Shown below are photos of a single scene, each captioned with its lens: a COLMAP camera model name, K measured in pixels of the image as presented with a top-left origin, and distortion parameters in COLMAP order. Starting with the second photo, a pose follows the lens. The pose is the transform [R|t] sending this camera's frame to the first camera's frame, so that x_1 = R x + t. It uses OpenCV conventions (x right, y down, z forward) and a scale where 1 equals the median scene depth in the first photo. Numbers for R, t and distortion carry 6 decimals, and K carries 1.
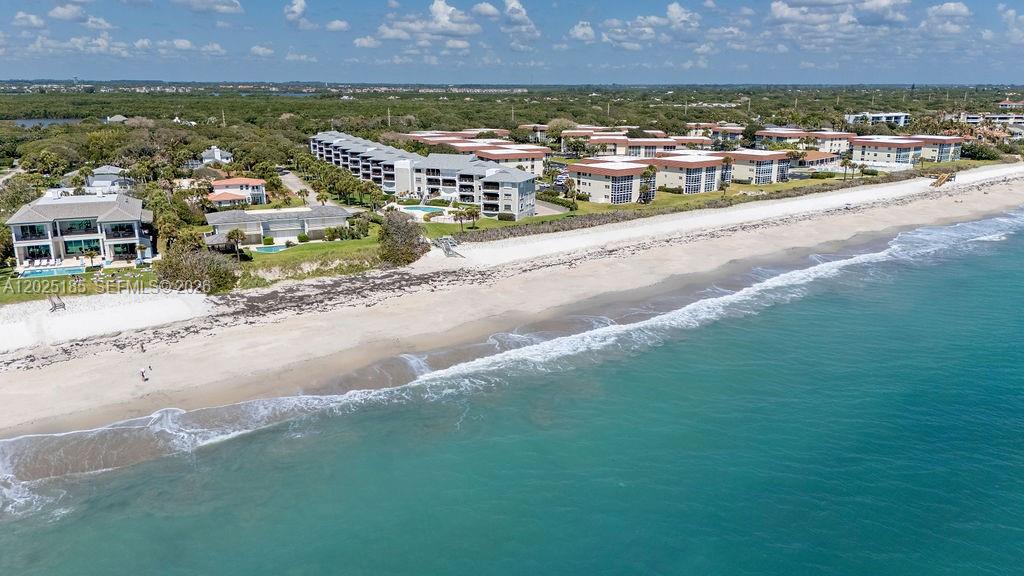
lens RADIAL K [[757.9, 0, 510.4], [0, 757.9, 287.4], [0, 0, 1]] dist [0.116833, -0.165311]
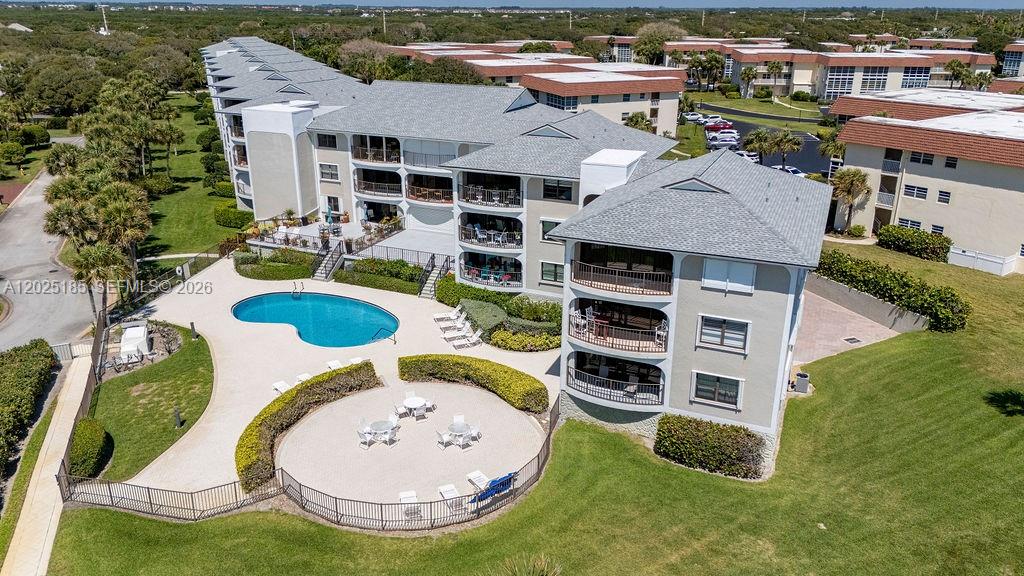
lens RADIAL K [[762.0, 0, 513.7], [0, 762.0, 287.6], [0, 0, 1]] dist [0.080134, -0.094397]
pose [[0.999009, 0.016929, -0.041174, -0.038283], [-0.013229, 0.995987, 0.088510, -0.126701], [0.042507, -0.087878, 0.995224, 0.720227]]
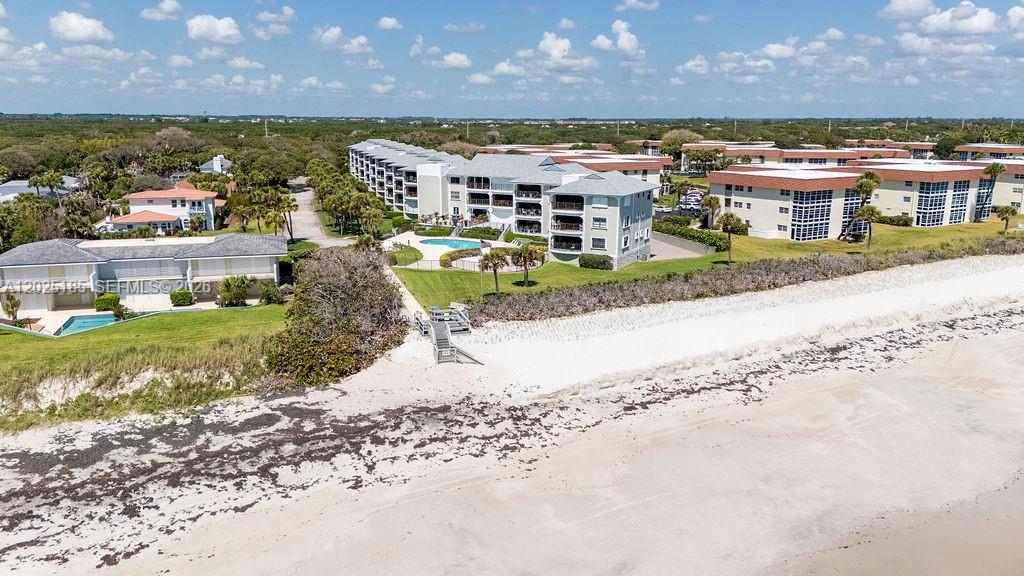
lens RADIAL K [[757.9, 0, 510.4], [0, 757.9, 287.4], [0, 0, 1]] dist [0.116833, -0.165311]
pose [[0.990681, 0.029193, -0.133038, 0.005818], [-0.034952, 0.998541, -0.041156, -0.045312], [0.131643, 0.045422, 0.990256, 0.415567]]
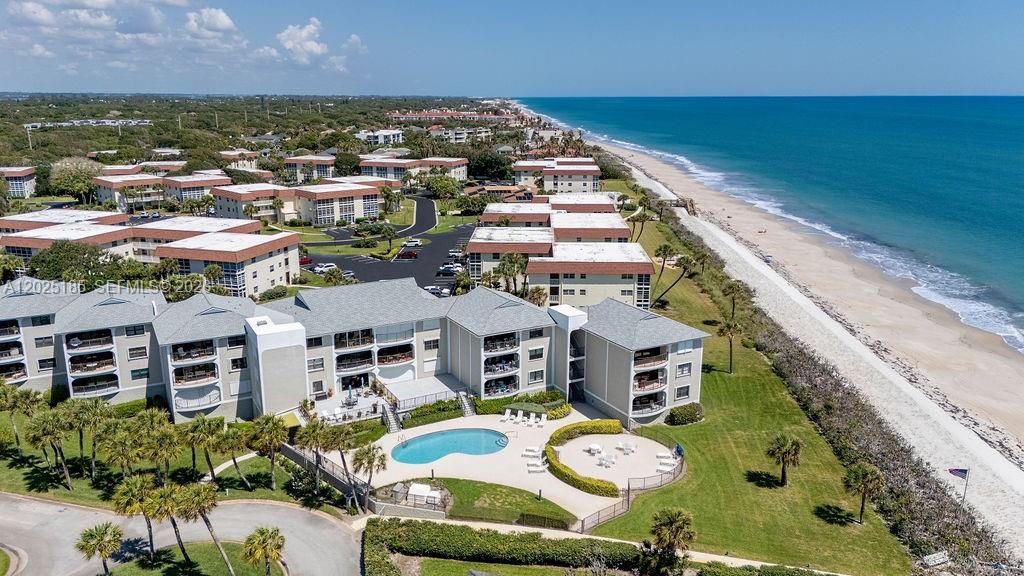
lens RADIAL K [[757.9, 0, 510.4], [0, 757.9, 287.4], [0, 0, 1]] dist [0.116833, -0.165311]
pose [[0.650482, -0.188709, 0.735705, -0.343879], [0.196829, 0.977434, 0.076684, -0.194109], [-0.733574, 0.094926, 0.672947, 0.668640]]
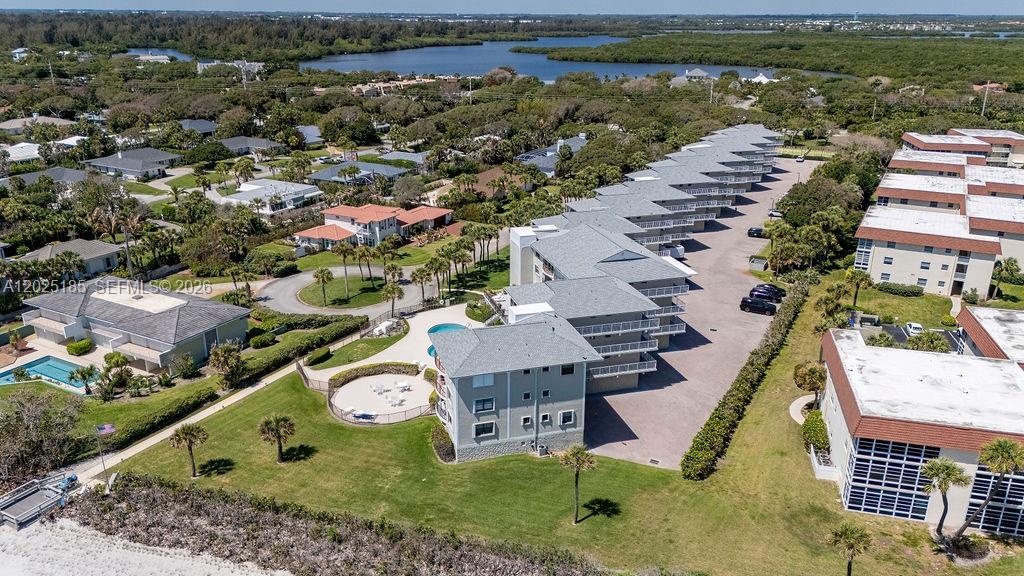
lens RADIAL K [[757.9, 0, 510.4], [0, 757.9, 287.4], [0, 0, 1]] dist [0.116833, -0.165311]
pose [[0.605169, 0.267659, -0.749752, 0.264532], [-0.208393, 0.962207, 0.175298, -0.220899], [0.768337, 0.050158, 0.638077, 0.666879]]
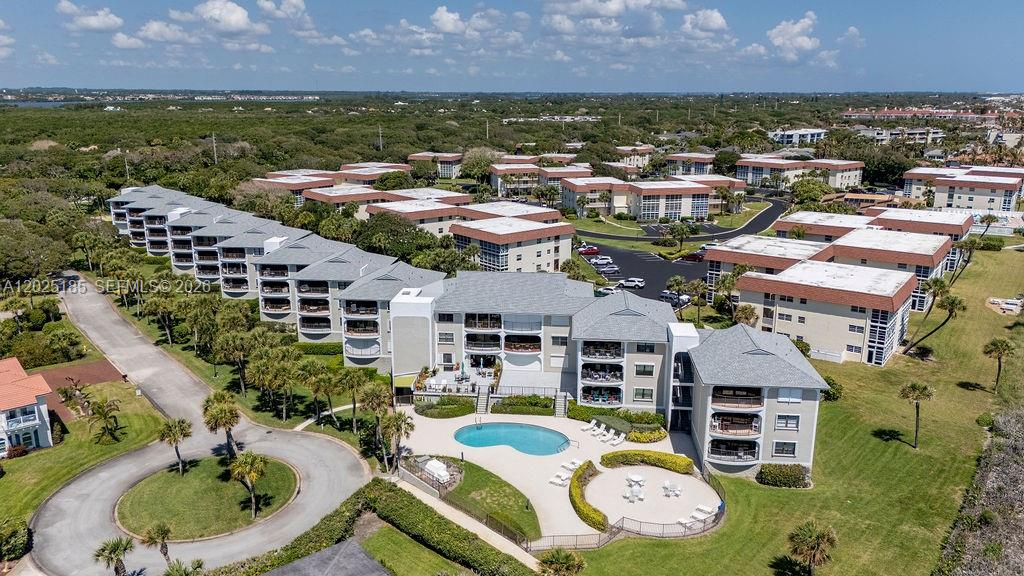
lens RADIAL K [[757.9, 0, 510.4], [0, 757.9, 287.4], [0, 0, 1]] dist [0.116833, -0.165311]
pose [[0.963179, -0.068377, 0.260020, -0.199051], [0.070617, 0.997503, 0.000729, -0.170783], [-0.259420, 0.017660, 0.965603, 0.584202]]
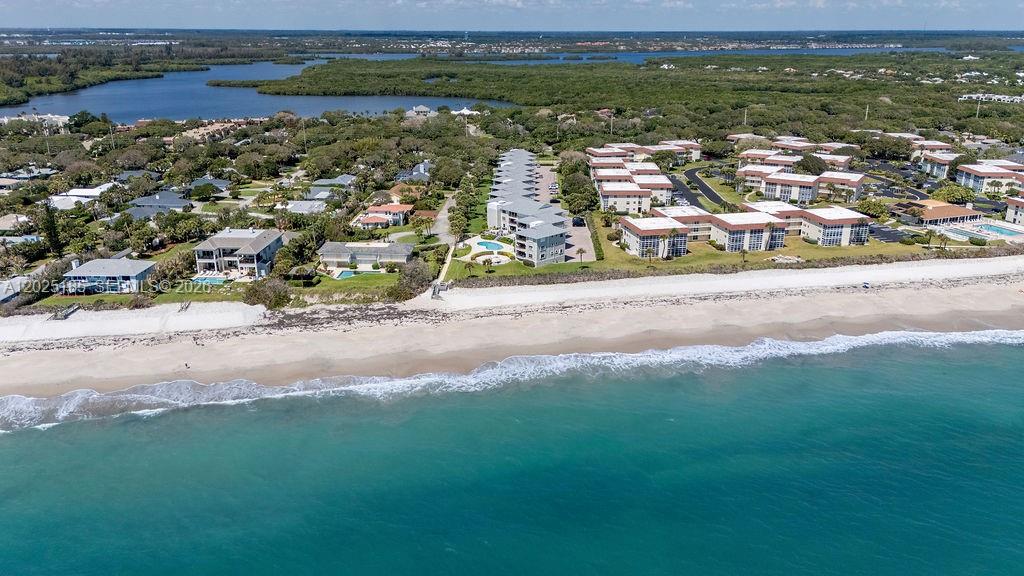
lens RADIAL K [[757.9, 0, 510.4], [0, 757.9, 287.4], [0, 0, 1]] dist [0.116833, -0.165311]
pose [[0.897280, 0.138640, -0.419127, 0.451718], [-0.111945, 0.989831, 0.087763, -0.142192], [0.427033, -0.031828, 0.903676, -0.163489]]
